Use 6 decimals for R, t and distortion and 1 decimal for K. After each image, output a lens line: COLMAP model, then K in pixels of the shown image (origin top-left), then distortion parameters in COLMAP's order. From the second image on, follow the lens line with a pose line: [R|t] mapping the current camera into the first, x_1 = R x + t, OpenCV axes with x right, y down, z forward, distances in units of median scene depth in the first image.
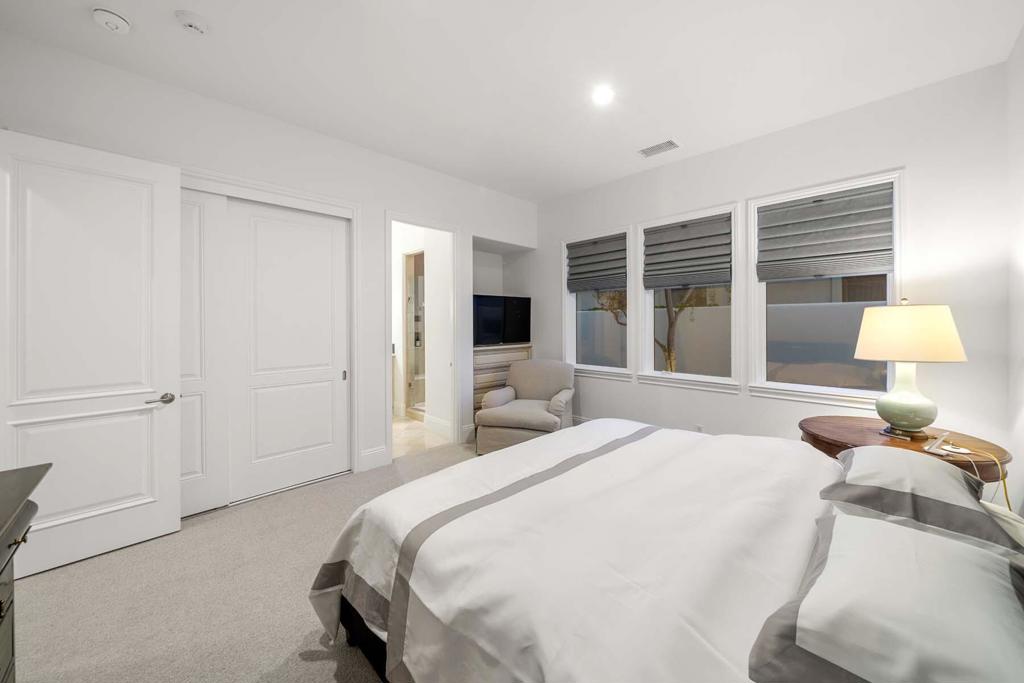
lens RADIAL K [[357.8, 0, 491.3], [0, 357.8, 325.5], [0, 0, 1]] dist [-0.005048, 0.000060]
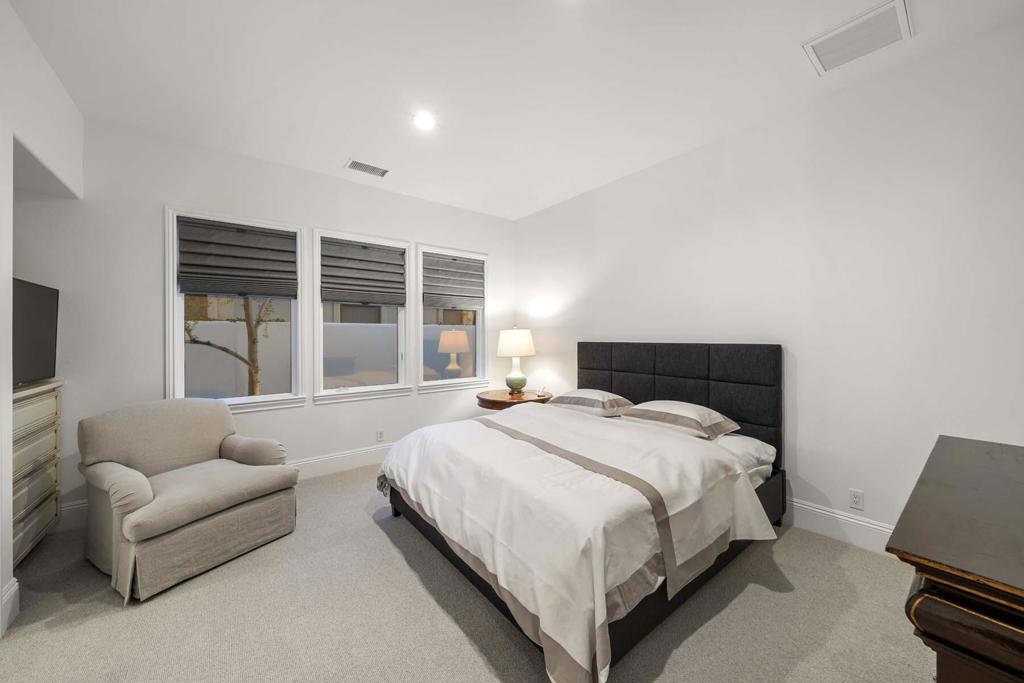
lens RADIAL K [[357.8, 0, 508.9], [0, 357.8, 337.2], [0, 0, 1]] dist [-0.005048, 0.000060]
pose [[0.131695, 0.005943, 0.991272, -0.440940], [0.012062, 0.999898, -0.007597, 0.003031], [-0.991217, 0.012957, 0.131610, 0.415435]]
